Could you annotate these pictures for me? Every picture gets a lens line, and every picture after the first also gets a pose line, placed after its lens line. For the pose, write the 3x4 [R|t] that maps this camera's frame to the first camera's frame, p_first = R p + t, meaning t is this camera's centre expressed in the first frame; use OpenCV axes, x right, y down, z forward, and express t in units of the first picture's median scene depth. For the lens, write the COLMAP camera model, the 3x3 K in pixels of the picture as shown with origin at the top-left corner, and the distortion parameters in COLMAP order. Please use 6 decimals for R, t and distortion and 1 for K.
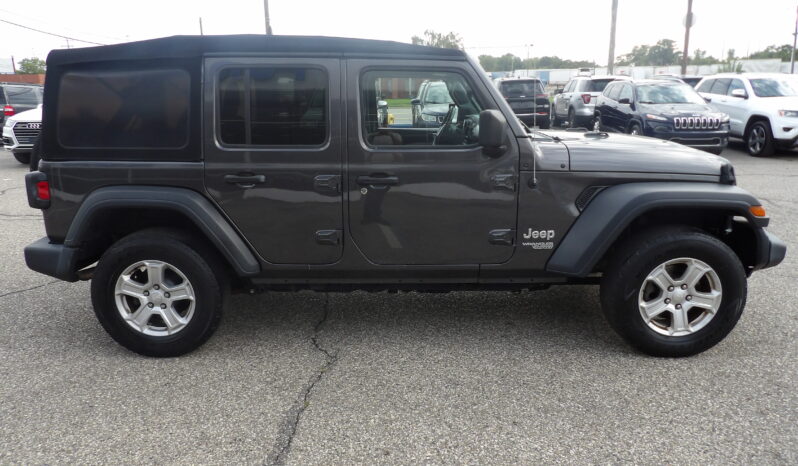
lens RADIAL K [[570.4, 0, 386.8], [0, 570.4, 231.4], [0, 0, 1]] dist [-0.053938, 0.074355]
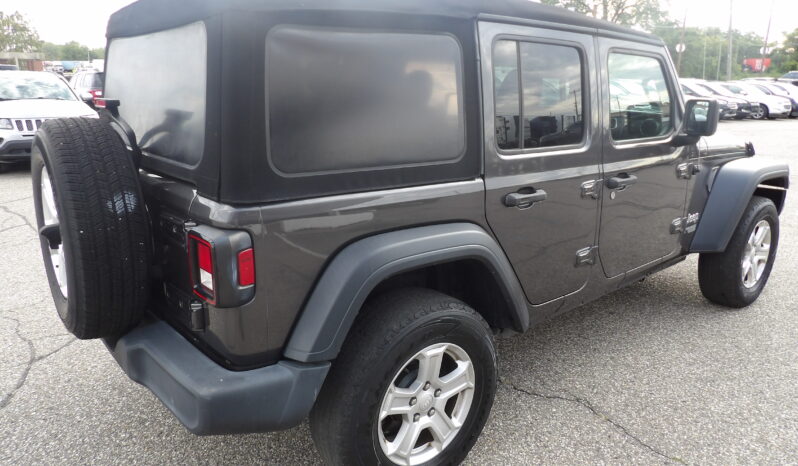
lens RADIAL K [[570.4, 0, 386.8], [0, 570.4, 231.4], [0, 0, 1]] dist [-0.053938, 0.074355]
pose [[0.774536, -0.151571, 0.614101, -0.813249], [0.143583, 0.987652, 0.062675, -0.117577], [-0.616017, 0.039630, 0.786735, 0.537318]]
